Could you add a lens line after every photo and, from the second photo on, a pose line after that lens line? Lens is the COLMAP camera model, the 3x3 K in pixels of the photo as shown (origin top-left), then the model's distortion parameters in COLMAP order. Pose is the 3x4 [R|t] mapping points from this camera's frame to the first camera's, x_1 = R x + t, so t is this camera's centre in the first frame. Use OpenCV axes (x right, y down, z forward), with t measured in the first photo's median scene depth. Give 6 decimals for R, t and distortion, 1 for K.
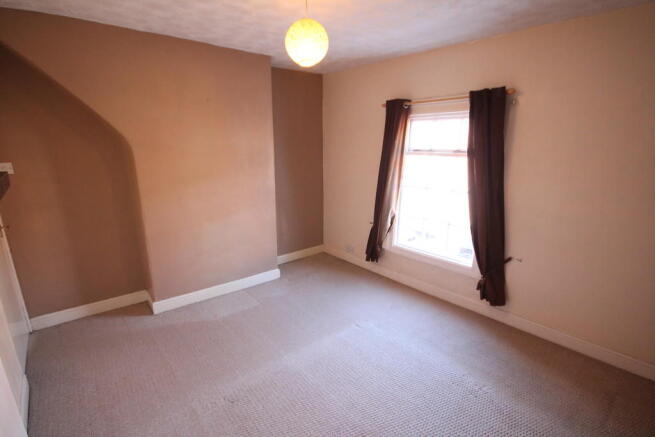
lens RADIAL K [[309.1, 0, 326.0], [0, 309.1, 221.5], [0, 0, 1]] dist [-0.002893, -0.001640]
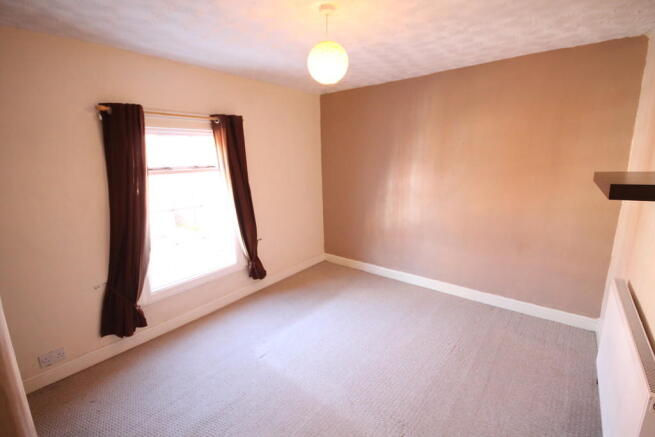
lens RADIAL K [[309.1, 0, 326.0], [0, 309.1, 221.5], [0, 0, 1]] dist [-0.002893, -0.001640]
pose [[-0.194119, -0.192673, 0.961870, -0.689896], [0.271319, 0.931728, 0.241391, -0.189134], [-0.942711, 0.307832, -0.128591, 0.775836]]
